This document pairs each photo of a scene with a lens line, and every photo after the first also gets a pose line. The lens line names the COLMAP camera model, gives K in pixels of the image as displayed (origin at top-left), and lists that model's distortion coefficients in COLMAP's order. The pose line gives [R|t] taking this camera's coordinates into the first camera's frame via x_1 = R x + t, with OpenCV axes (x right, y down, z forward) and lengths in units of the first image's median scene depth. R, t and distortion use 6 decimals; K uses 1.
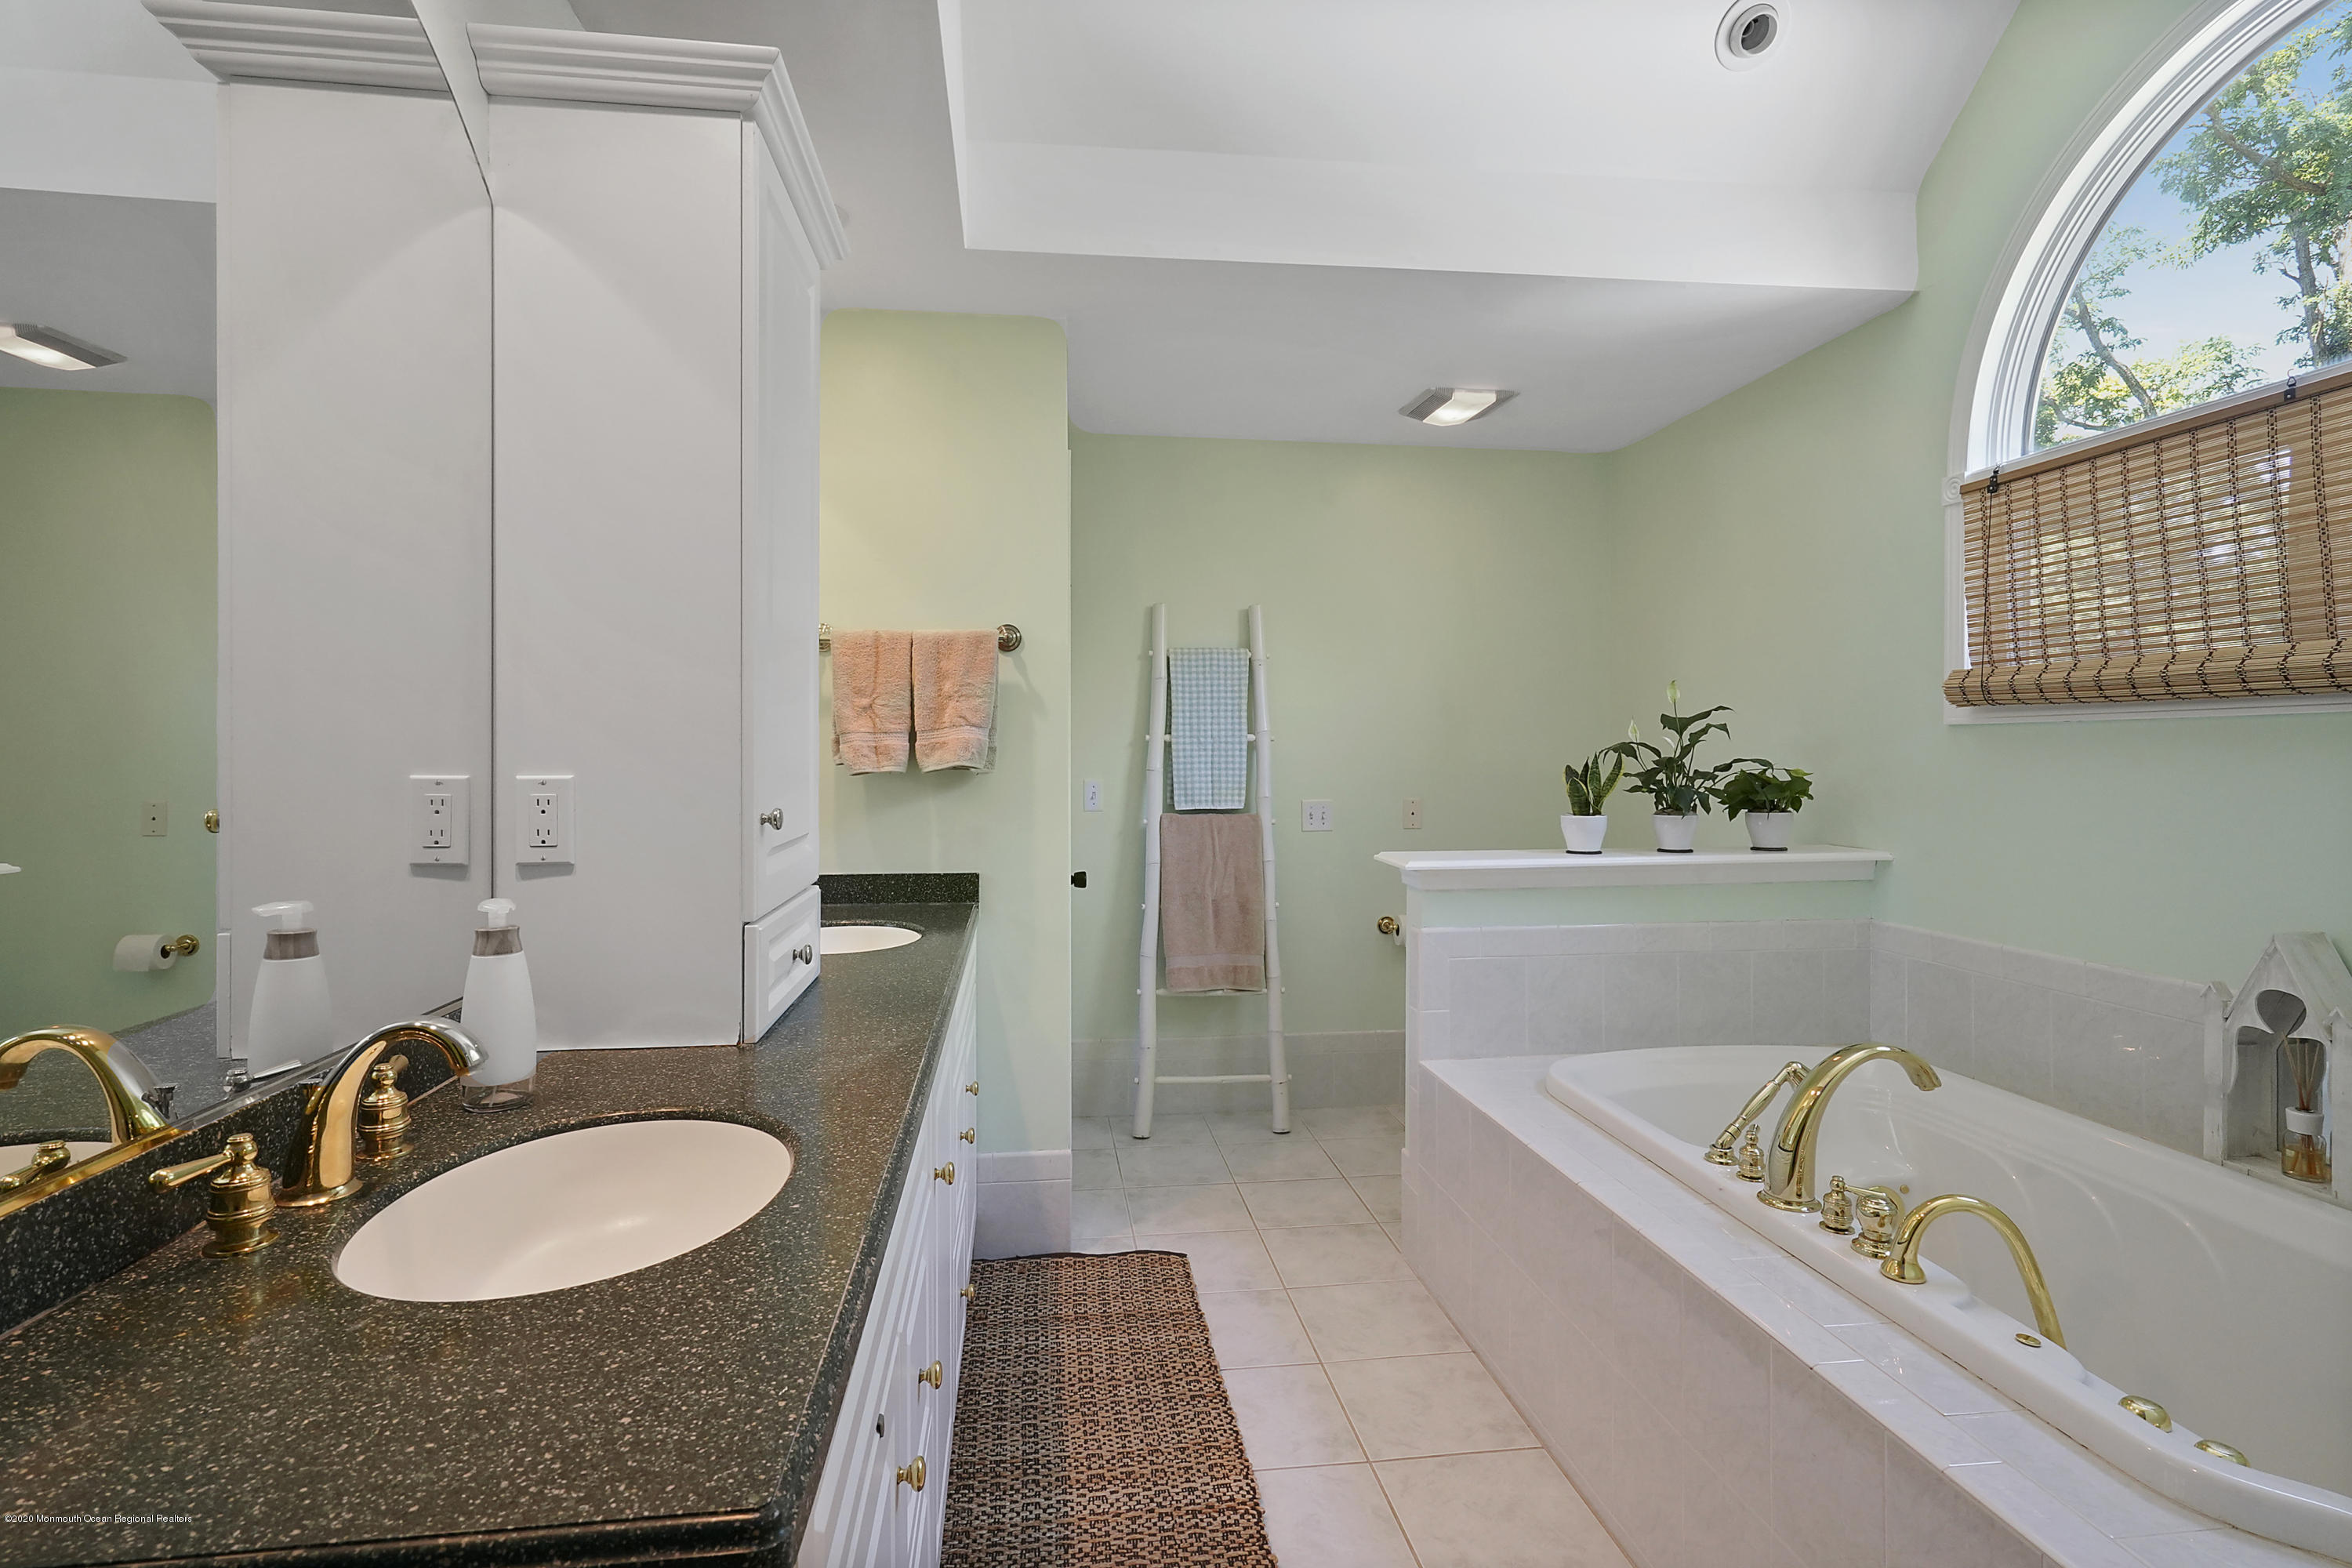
lens RADIAL K [[1123.1, 0, 1172.9], [0, 1123.1, 716.6], [0, 0, 1]] dist [-0.013234, 0.007367]
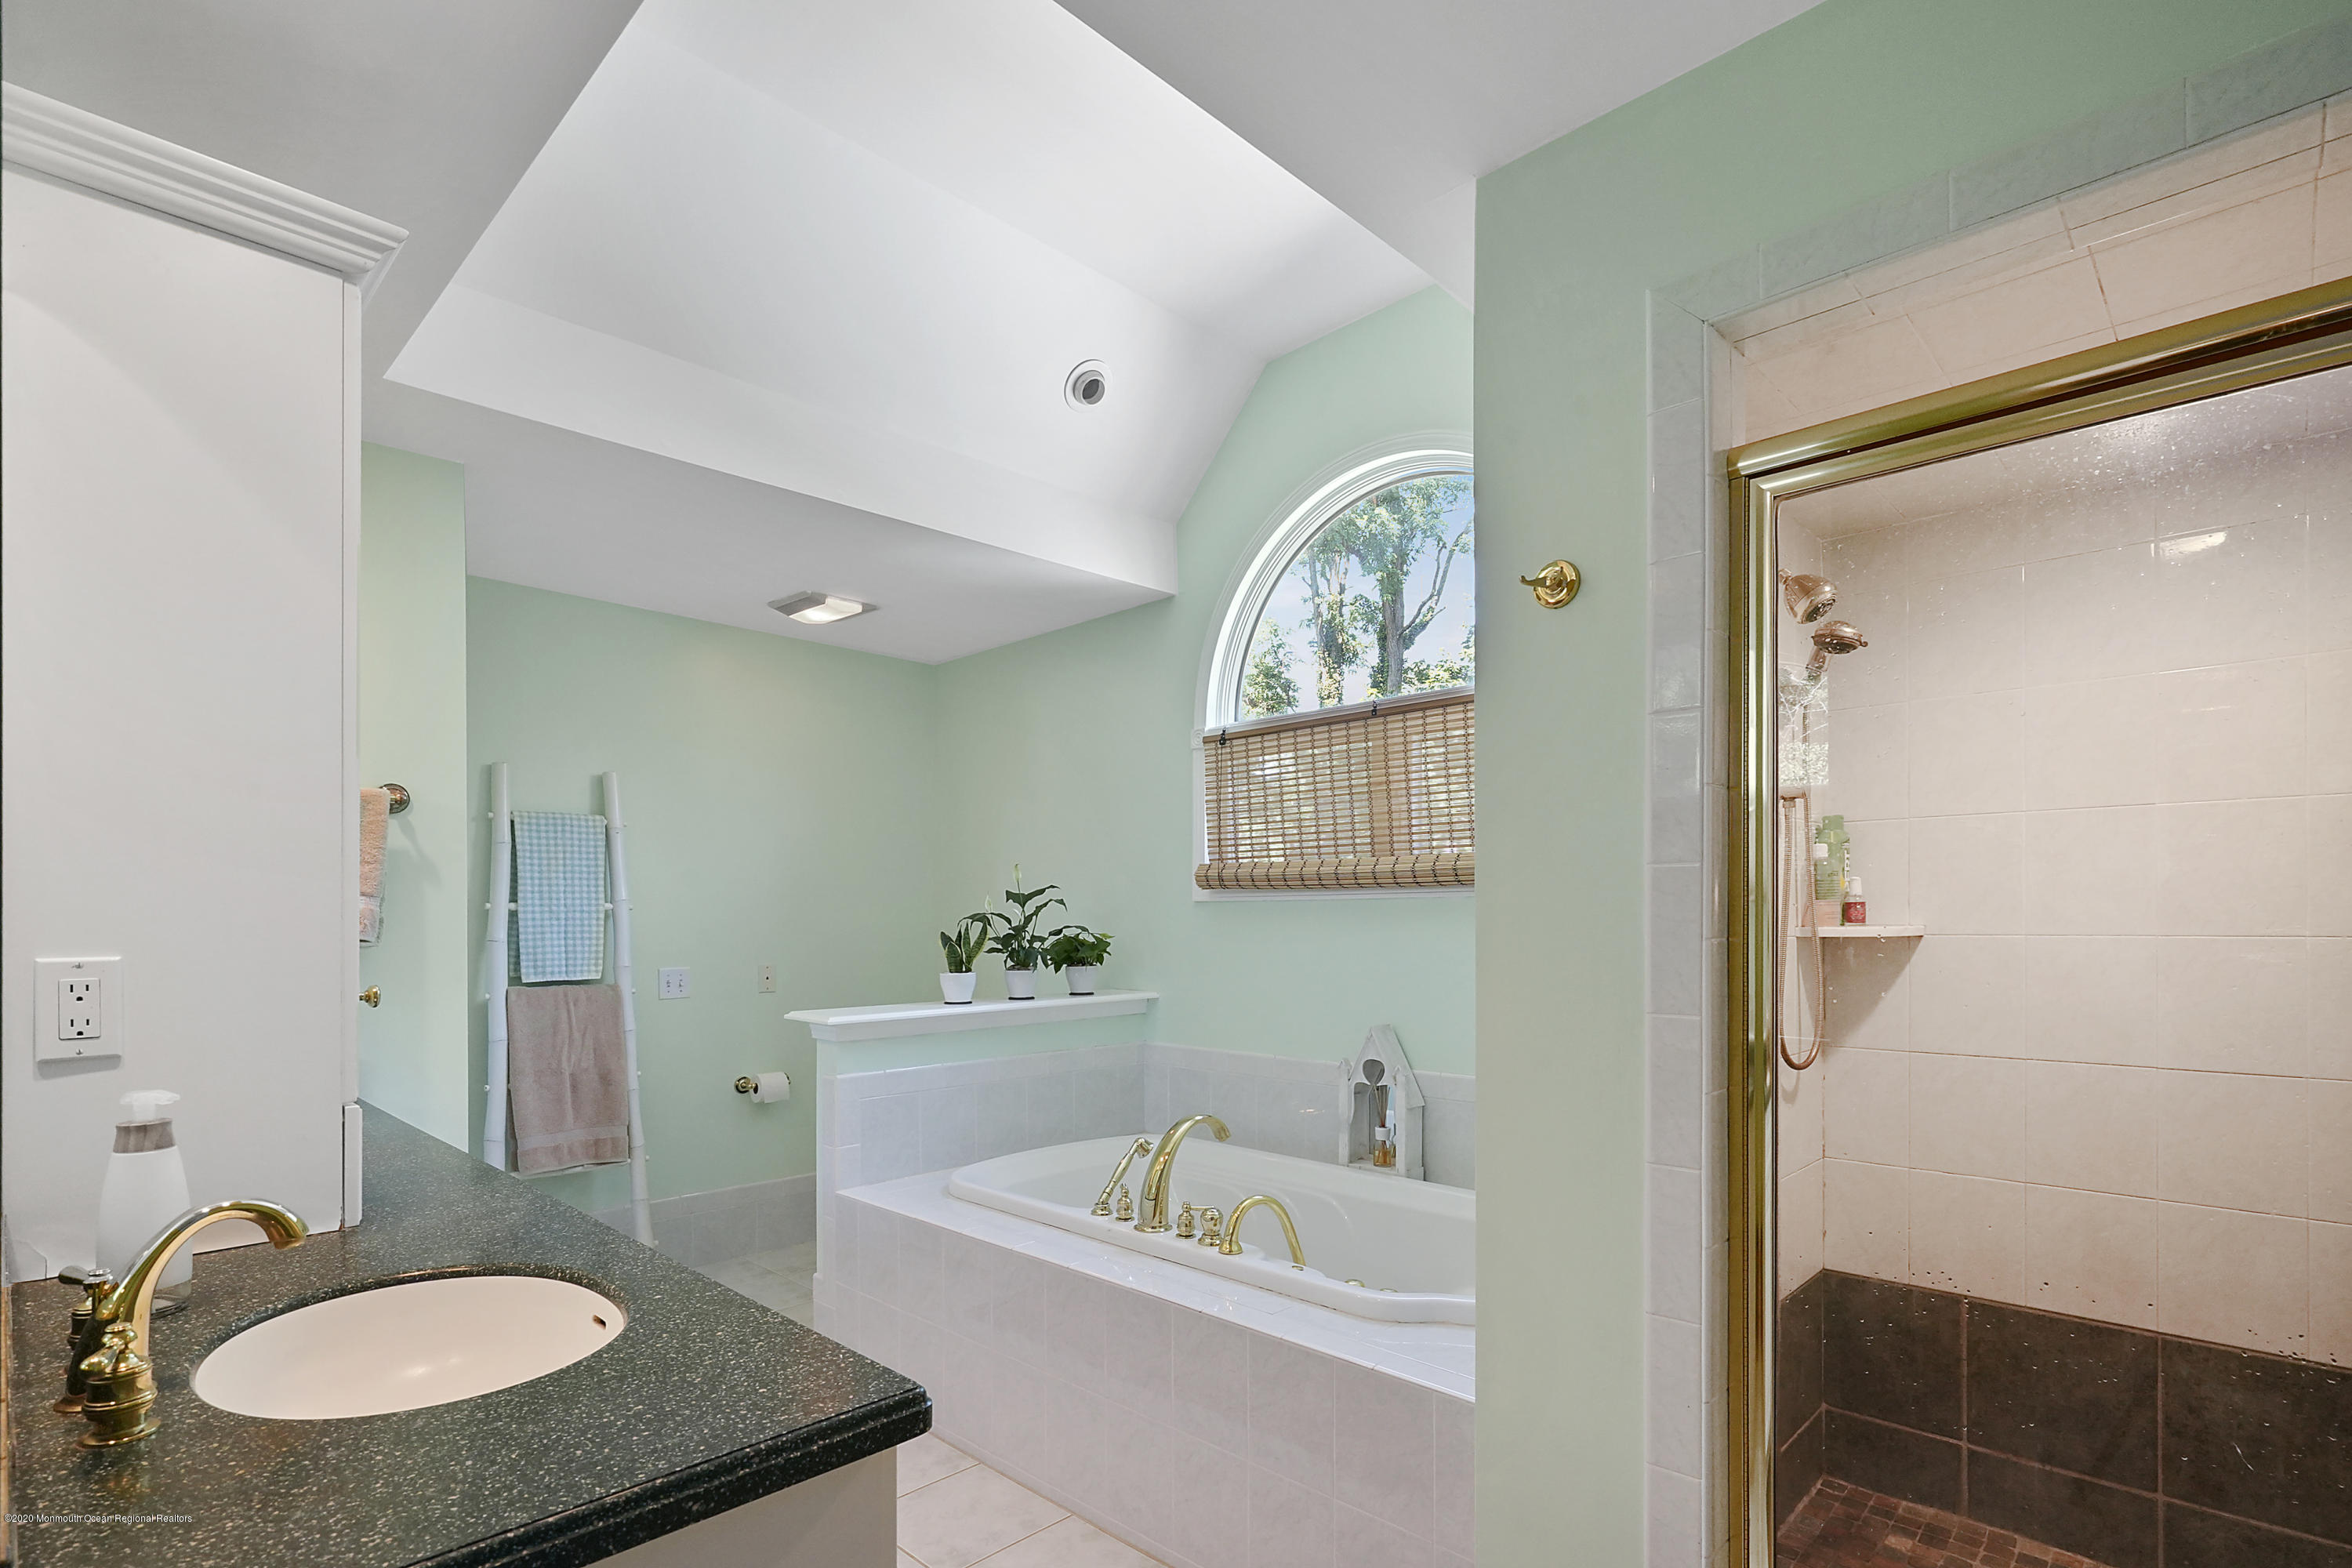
lens RADIAL K [[1116.1, 0, 1169.5], [0, 1116.1, 839.5], [0, 0, 1]] dist [-0.003721, -0.000012]
pose [[0.784578, 0.041239, 0.618658, -0.213872], [-0.017945, 0.998878, -0.043826, -0.008321], [-0.619771, 0.023283, 0.784437, -0.106027]]
